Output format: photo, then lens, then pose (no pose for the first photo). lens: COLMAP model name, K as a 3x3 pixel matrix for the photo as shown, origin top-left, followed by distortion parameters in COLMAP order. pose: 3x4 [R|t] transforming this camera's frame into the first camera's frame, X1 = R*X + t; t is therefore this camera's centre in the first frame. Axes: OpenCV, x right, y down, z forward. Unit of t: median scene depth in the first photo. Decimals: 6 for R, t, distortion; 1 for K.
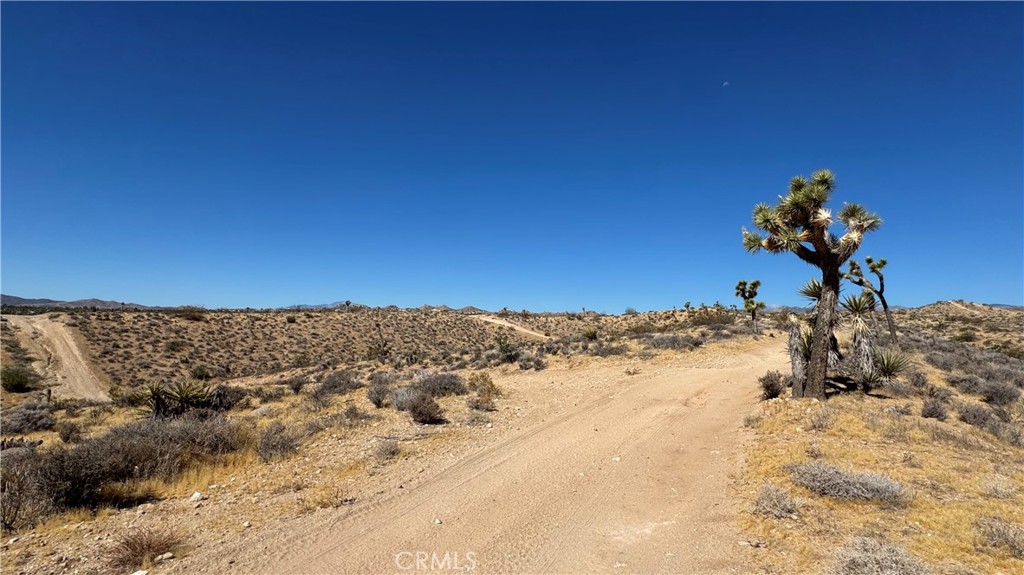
lens RADIAL K [[502.4, 0, 510.6], [0, 502.4, 284.6], [0, 0, 1]] dist [-0.004589, 0.000321]
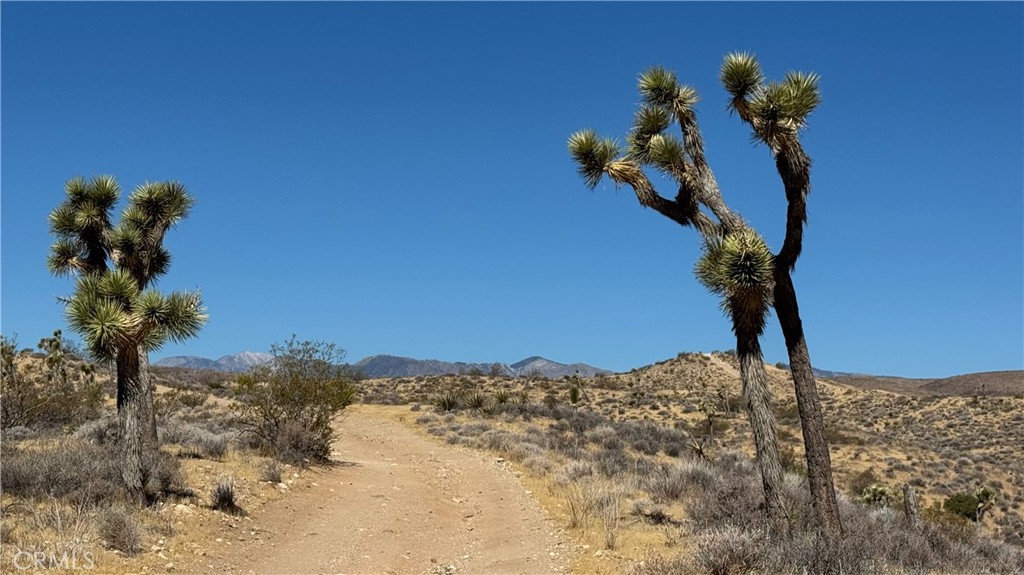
lens RADIAL K [[1850.7, 0, 515.6], [0, 1850.7, 291.7], [0, 0, 1]] dist [0.149799, 0.000000]
pose [[0.811739, 0.043393, 0.582406, 0.243050], [-0.050582, 0.998712, -0.003911, 0.030373], [-0.581826, -0.026285, 0.812889, 0.457427]]
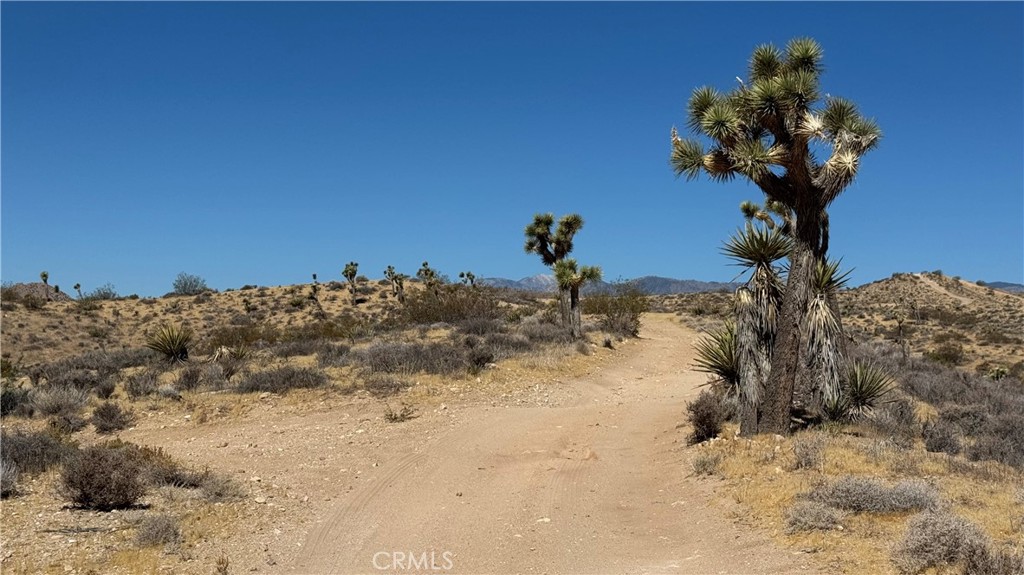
lens RADIAL K [[1511.3, 0, 522.4], [0, 1511.3, 282.6], [0, 0, 1]] dist [0.127686, 0.000000]
pose [[0.892652, 0.015552, 0.450478, -0.136036], [-0.038315, 0.998405, 0.041455, -0.003143], [-0.449115, -0.054265, 0.891824, -0.128874]]
